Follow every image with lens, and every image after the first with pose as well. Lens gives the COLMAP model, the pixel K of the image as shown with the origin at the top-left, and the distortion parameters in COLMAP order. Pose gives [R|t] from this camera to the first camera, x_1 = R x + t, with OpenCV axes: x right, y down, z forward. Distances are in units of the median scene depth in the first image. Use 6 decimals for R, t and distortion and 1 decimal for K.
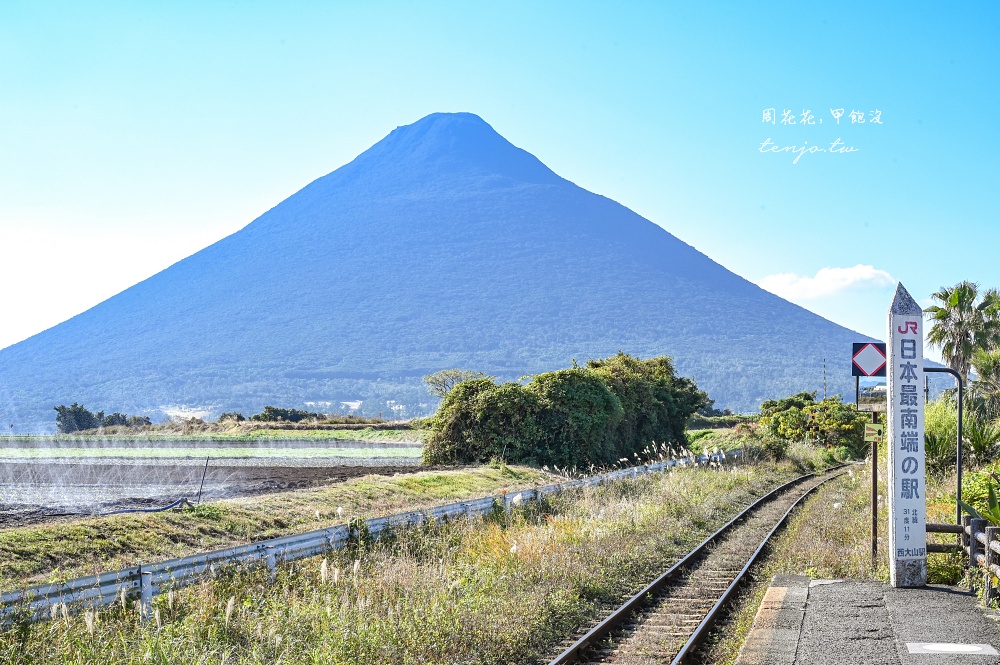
lens RADIAL K [[1622.5, 0, 498.5], [0, 1622.5, 333.6], [0, 0, 1]] dist [0.013257, 0.000000]
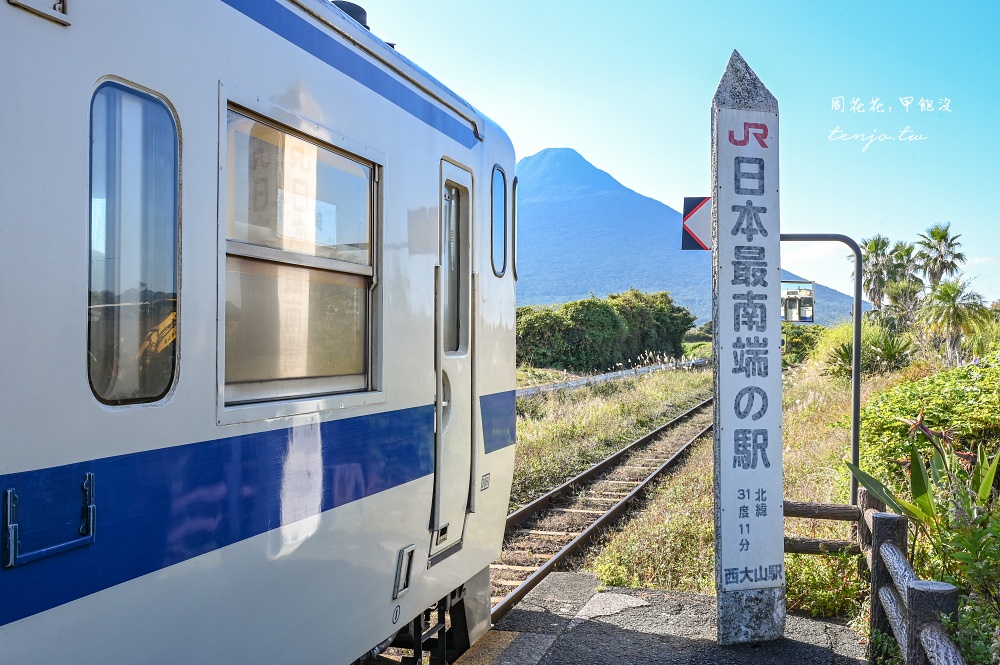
lens RADIAL K [[1000.1, 0, 523.9], [0, 1000.1, 313.7], [0, 0, 1]] dist [0.024257, 0.000000]
pose [[0.998025, -0.006154, -0.062513, 0.081981], [0.007987, 0.999544, 0.029116, 0.017567], [0.062305, -0.029557, 0.997619, 0.277137]]
